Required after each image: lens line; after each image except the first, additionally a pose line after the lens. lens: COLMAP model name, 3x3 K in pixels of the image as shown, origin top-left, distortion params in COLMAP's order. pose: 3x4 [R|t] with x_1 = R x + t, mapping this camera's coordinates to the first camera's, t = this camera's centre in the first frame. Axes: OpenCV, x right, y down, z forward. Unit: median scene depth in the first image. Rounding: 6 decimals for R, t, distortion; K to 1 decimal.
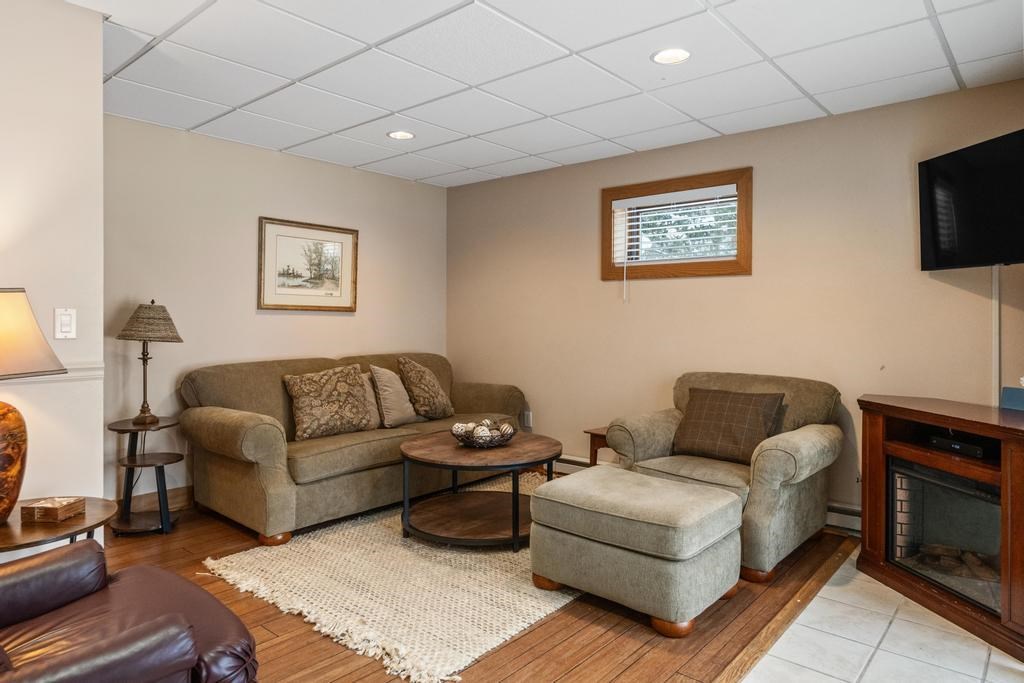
lens RADIAL K [[635.7, 0, 512.0], [0, 635.7, 341.5], [0, 0, 1]] dist [0.001485, 0.000202]
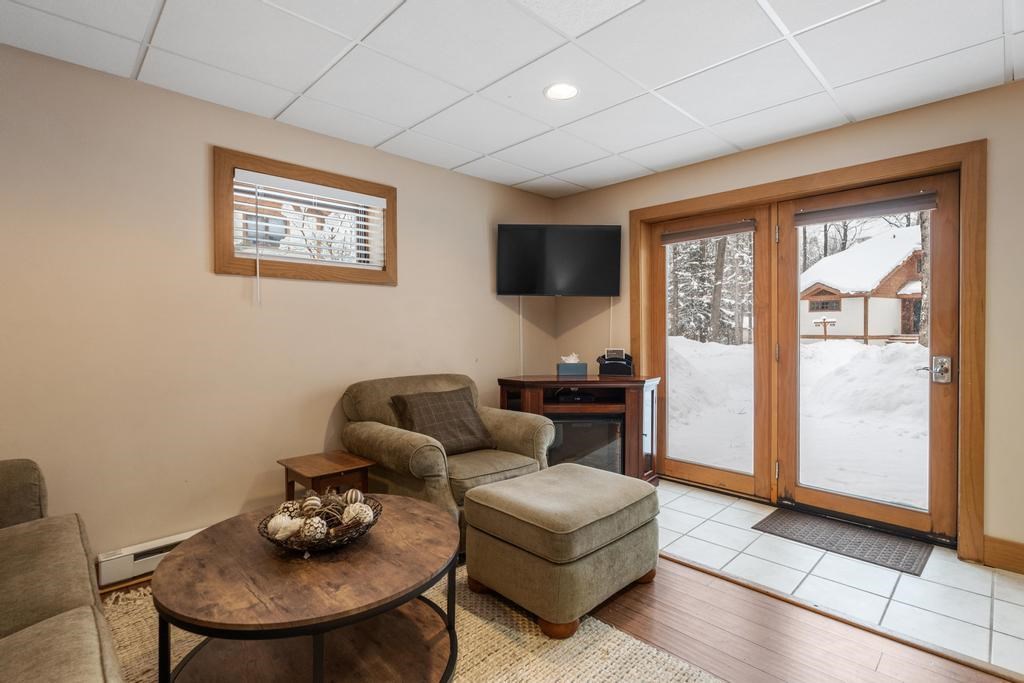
lens RADIAL K [[483.8, 0, 512.0], [0, 483.8, 341.5], [0, 0, 1]] dist [-0.019866, 0.000249]
pose [[0.084109, -0.029474, 0.996021, -0.438696], [0.038484, 0.998913, 0.026310, -0.024091], [-0.995713, 0.036118, 0.085152, 0.733795]]
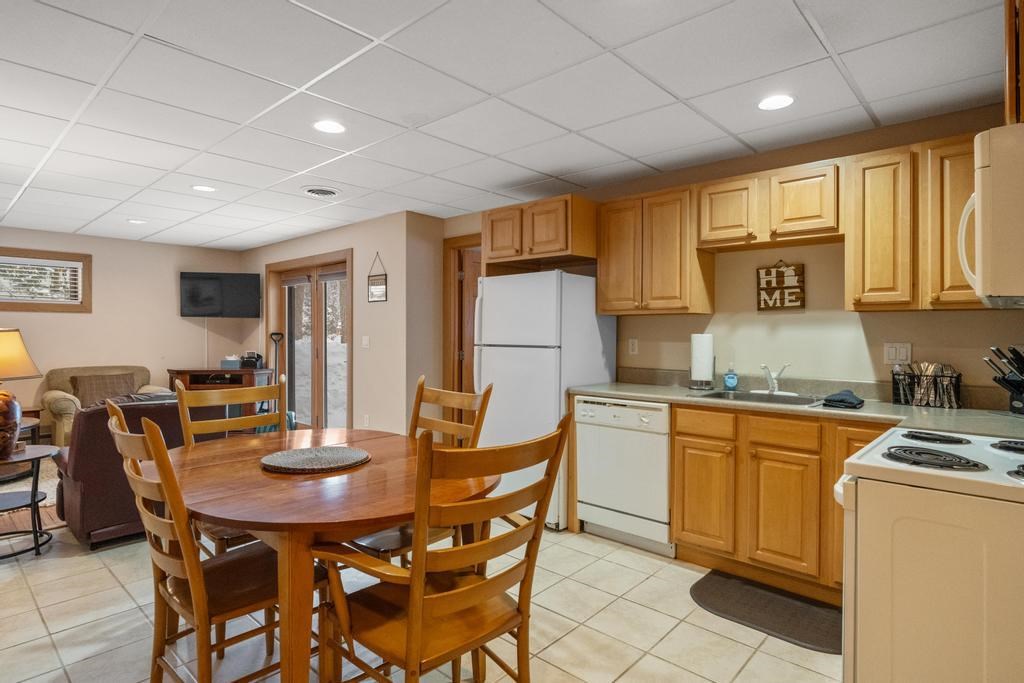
lens RADIAL K [[542.3, 0, 512.0], [0, 542.3, 341.5], [0, 0, 1]] dist [0.000941, -0.000032]
pose [[0.025250, -0.022507, 0.999428, -1.162089], [0.033209, 0.999214, 0.021663, -0.016913], [-0.999129, 0.032643, 0.025978, -0.248931]]
